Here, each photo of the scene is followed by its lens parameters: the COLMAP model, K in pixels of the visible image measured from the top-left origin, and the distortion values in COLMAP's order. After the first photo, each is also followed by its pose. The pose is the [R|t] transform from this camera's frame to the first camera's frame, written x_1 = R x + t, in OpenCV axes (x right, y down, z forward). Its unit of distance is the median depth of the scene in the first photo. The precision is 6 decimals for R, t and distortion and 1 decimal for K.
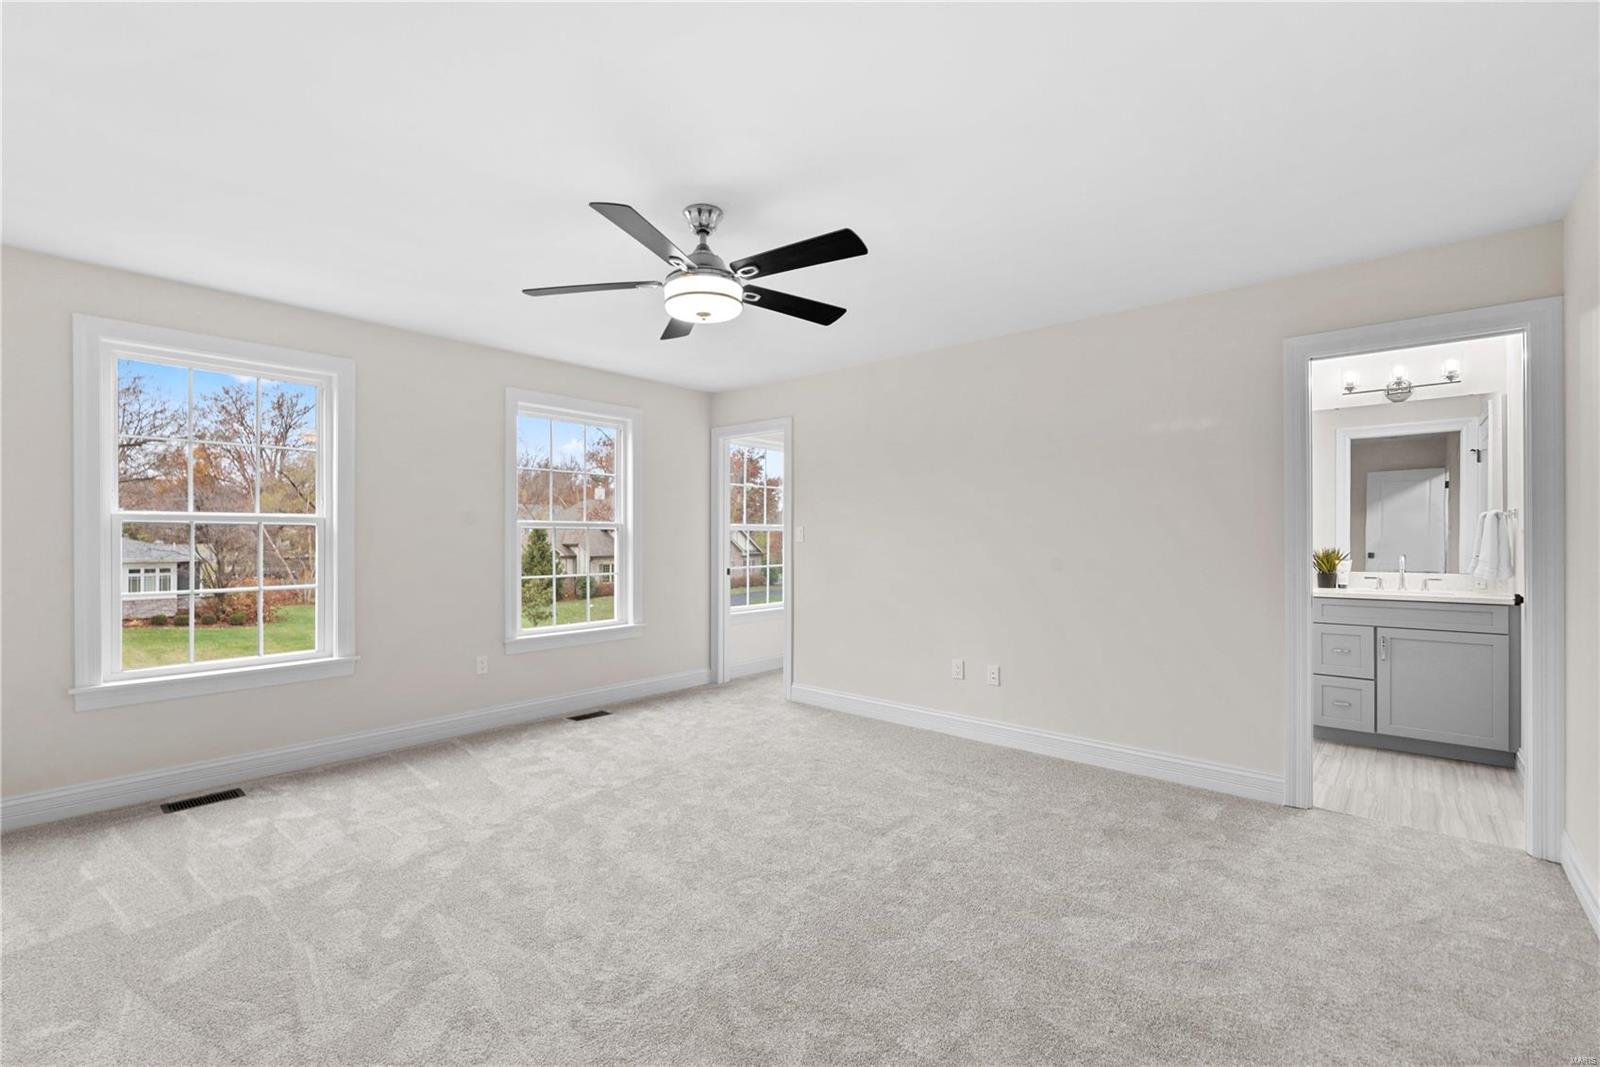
lens RADIAL K [[684.0, 0, 801.1], [0, 684.0, 524.7], [0, 0, 1]] dist [-0.003142, -0.000646]
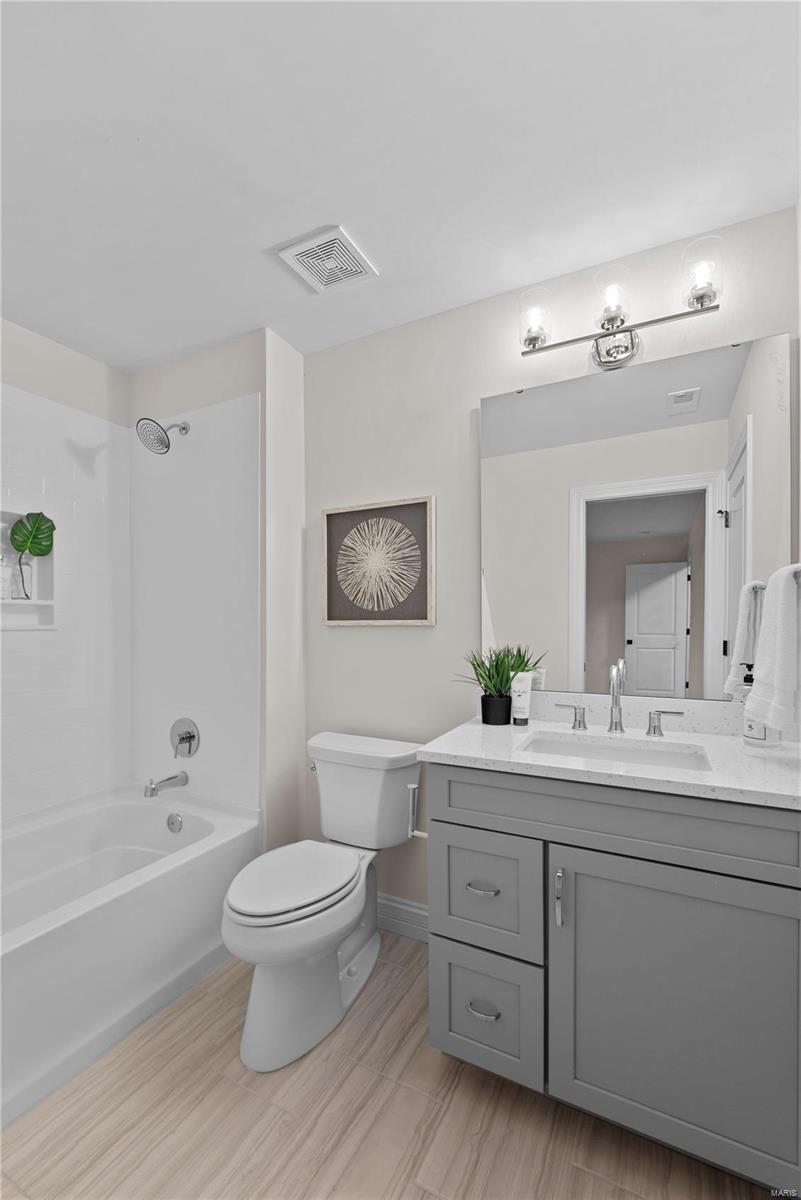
lens RADIAL K [[513.0, 0, 376.8], [0, 513.0, 620.4], [0, 0, 1]] dist [-0.003142, -0.000646]
pose [[0.977200, 0.002202, 0.212310, 0.600271], [-0.003969, 0.999961, 0.007895, 0.010669], [-0.212285, -0.008557, 0.977170, 0.638542]]
